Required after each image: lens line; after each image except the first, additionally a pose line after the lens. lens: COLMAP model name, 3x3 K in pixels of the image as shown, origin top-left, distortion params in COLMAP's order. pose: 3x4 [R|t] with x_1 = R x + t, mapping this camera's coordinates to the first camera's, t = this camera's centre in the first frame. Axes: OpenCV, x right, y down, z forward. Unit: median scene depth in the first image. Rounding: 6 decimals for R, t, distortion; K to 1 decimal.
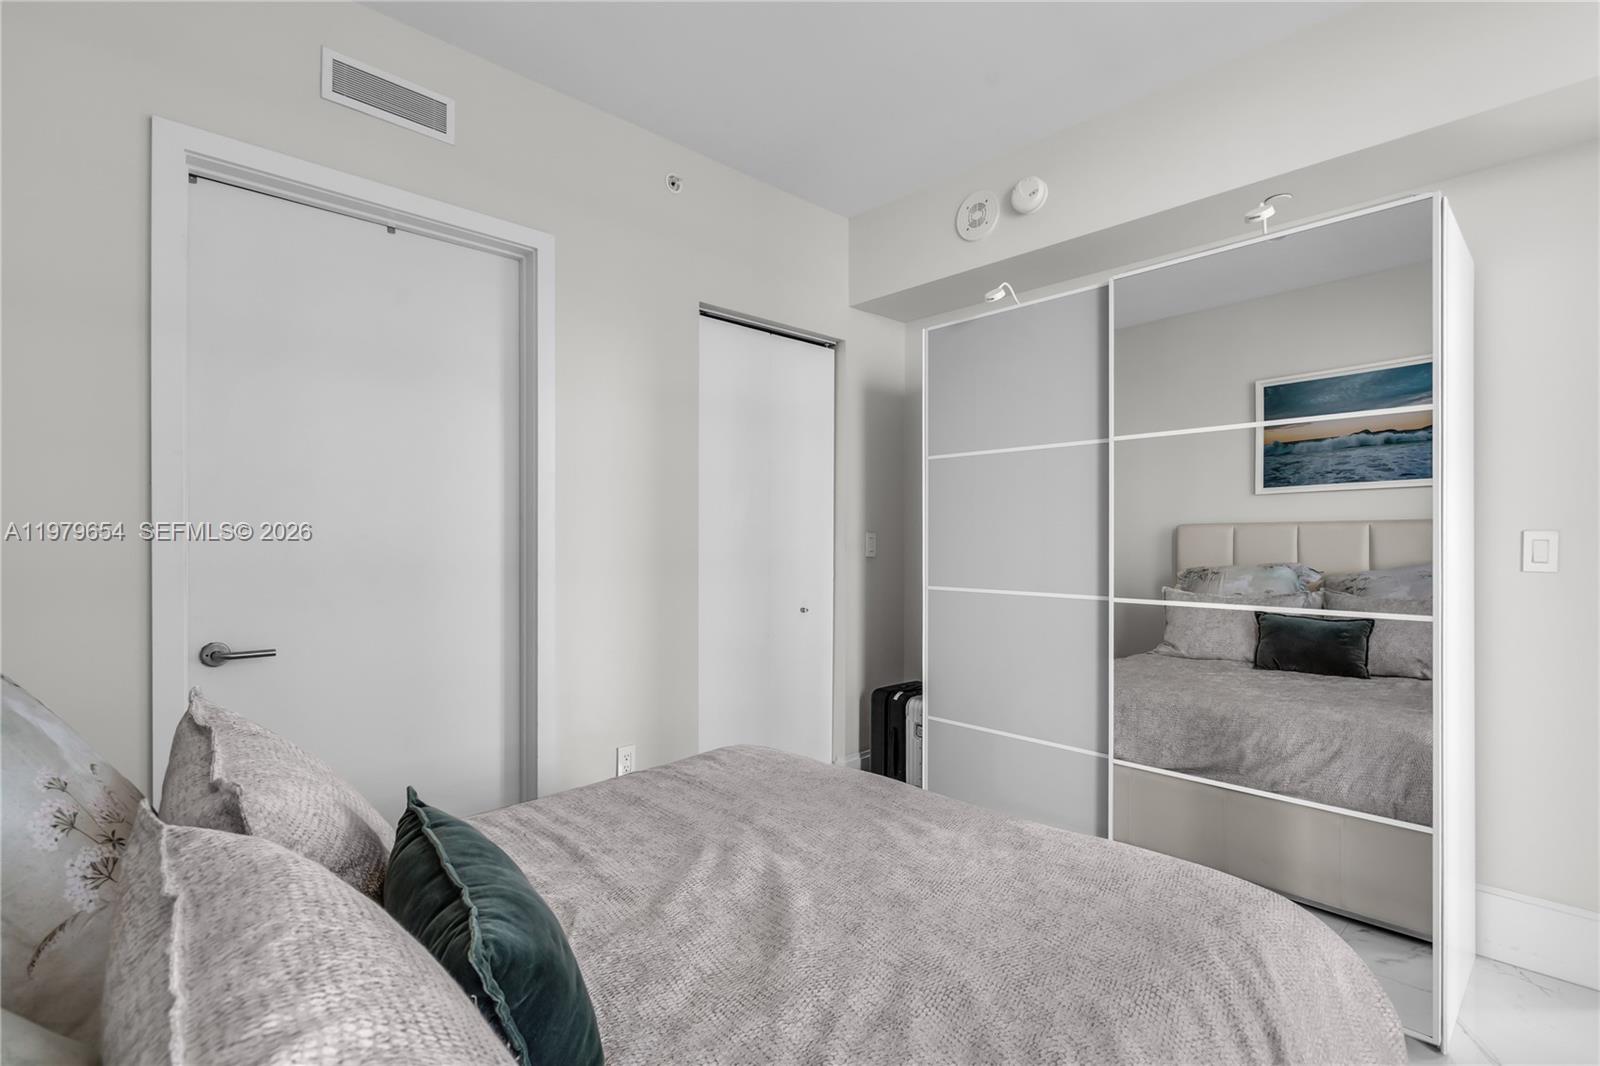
lens RADIAL K [[731.7, 0, 800.1], [0, 731.7, 535.2], [0, 0, 1]] dist [-0.005231, 0.004908]
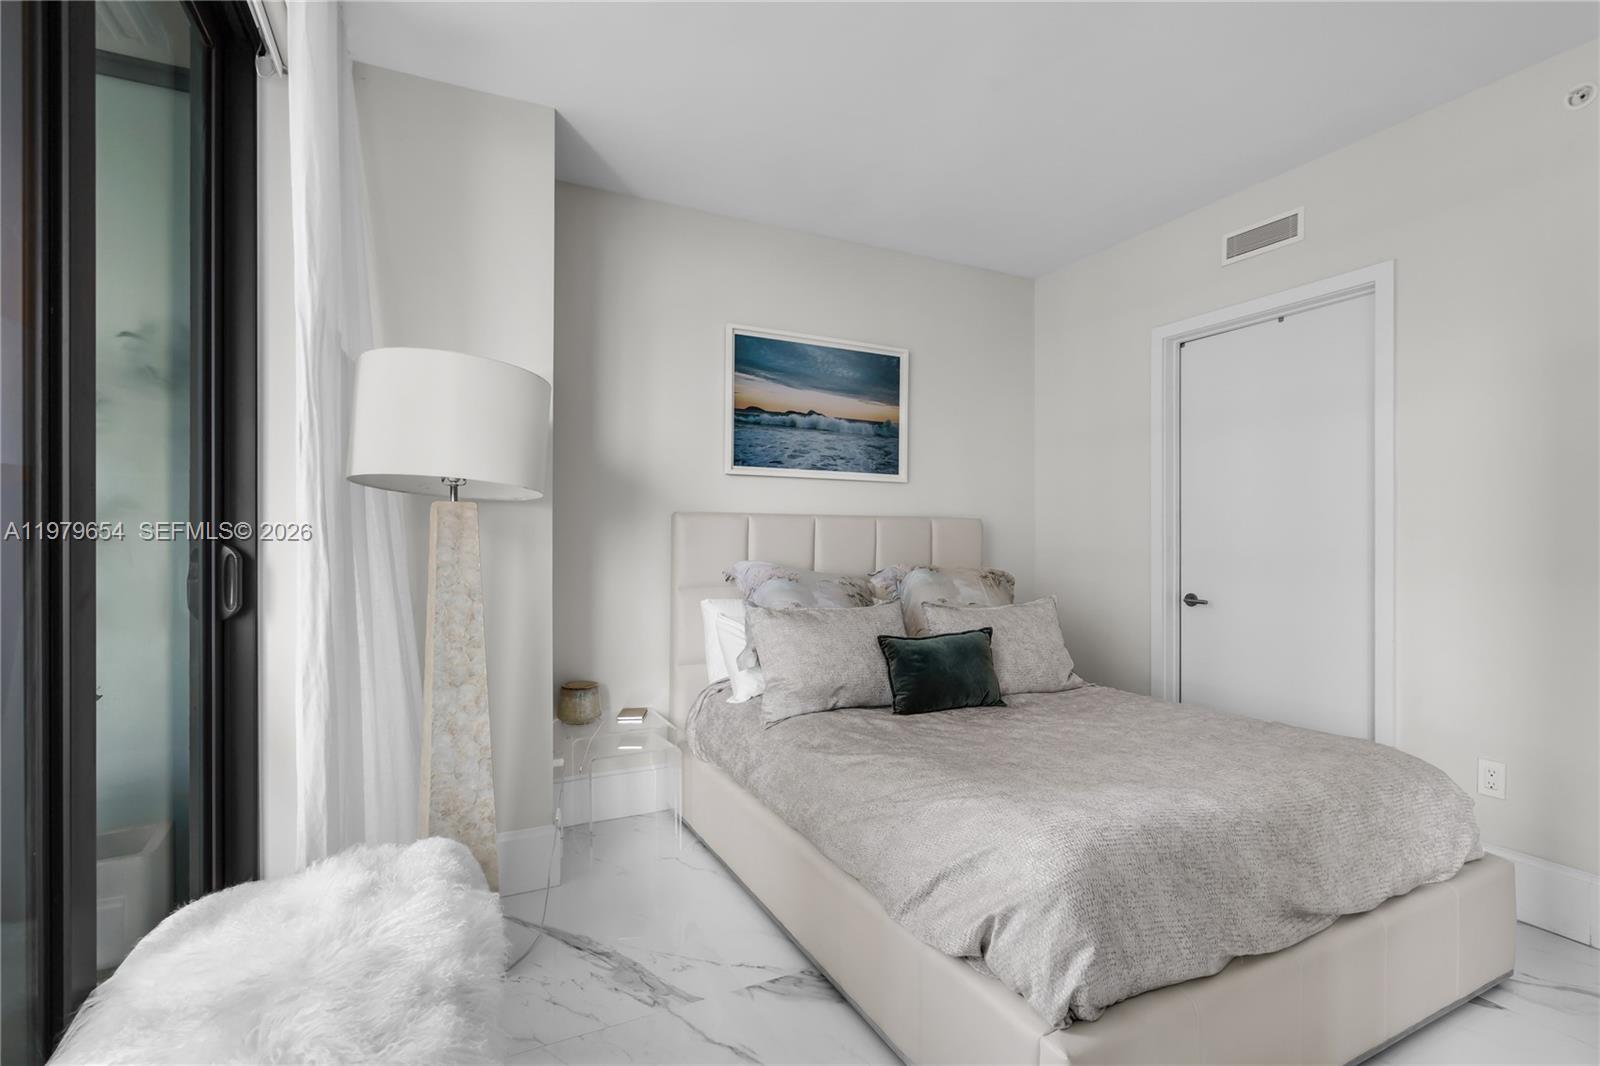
lens RADIAL K [[731.7, 0, 797.6], [0, 731.7, 535.9], [0, 0, 1]] dist [-0.005231, 0.004908]
pose [[0.288144, 0.003248, 0.957582, -0.072090], [-0.004096, 0.999989, -0.002160, 0.009012], [-0.957578, -0.003300, 0.288154, 0.723930]]
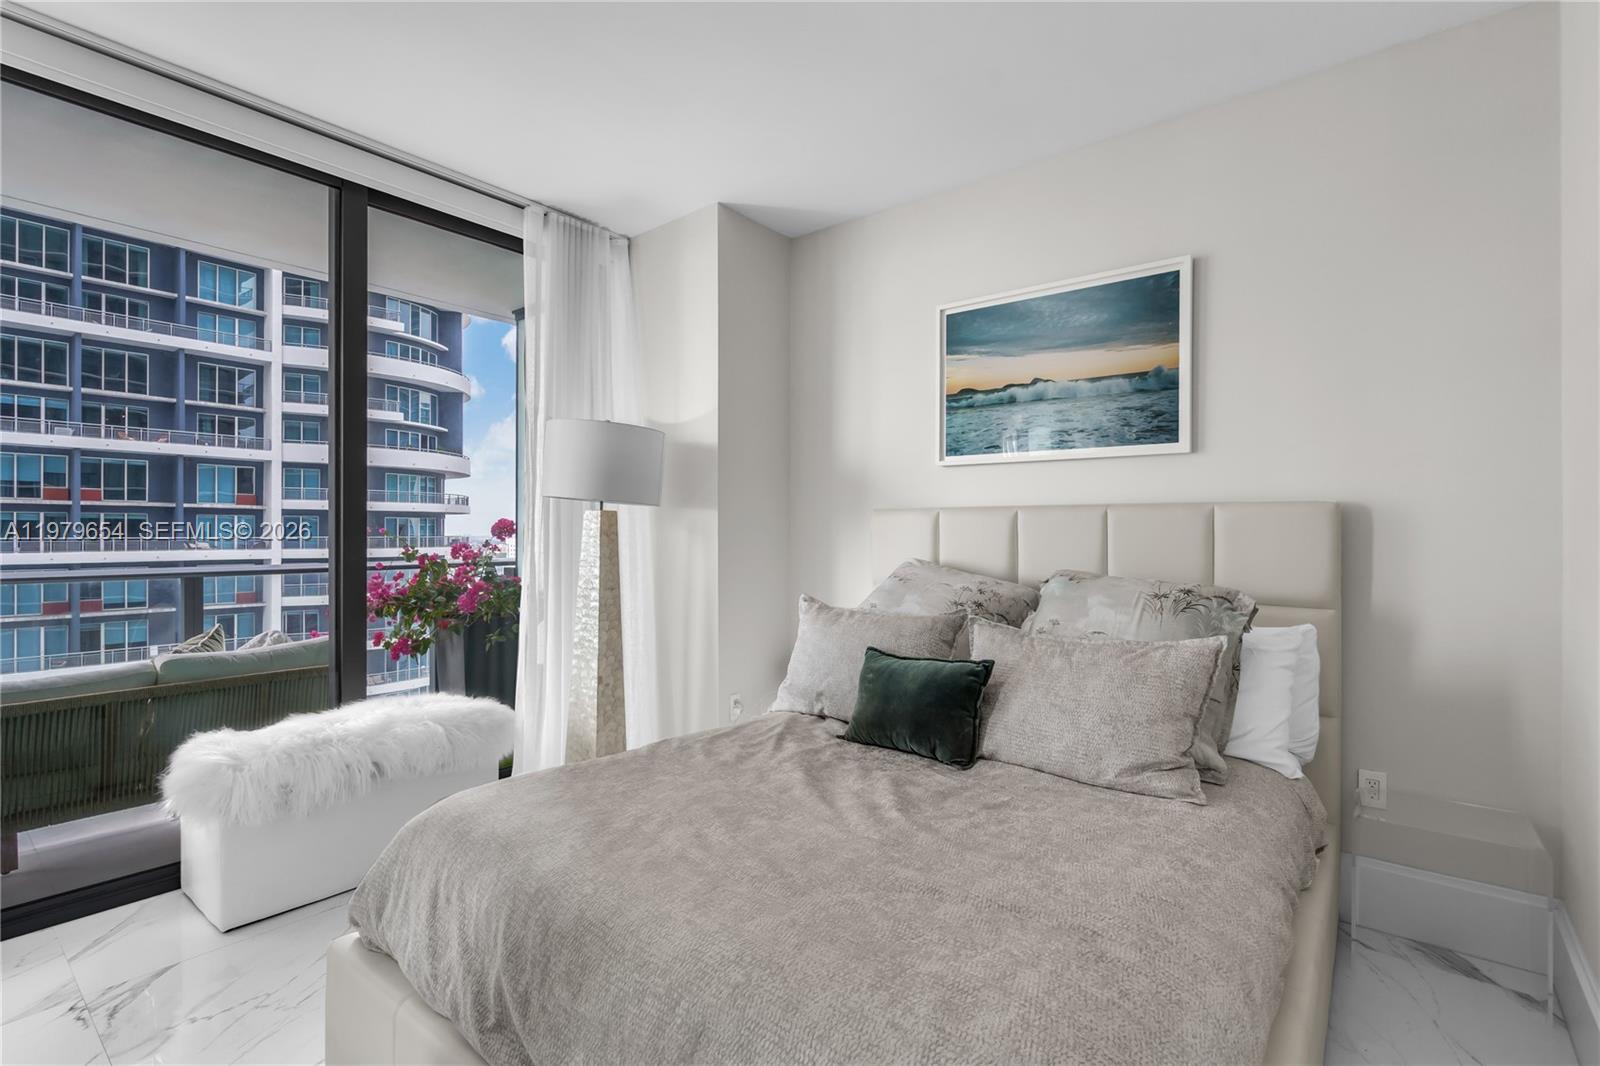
lens RADIAL K [[731.7, 0, 802.5], [0, 731.7, 533.5], [0, 0, 1]] dist [-0.005231, 0.004908]
pose [[0.988787, 0.000511, 0.149331, 0.396902], [-0.001945, 0.999953, 0.009453, 0.003081], [-0.149319, -0.009637, 0.988742, 0.320914]]
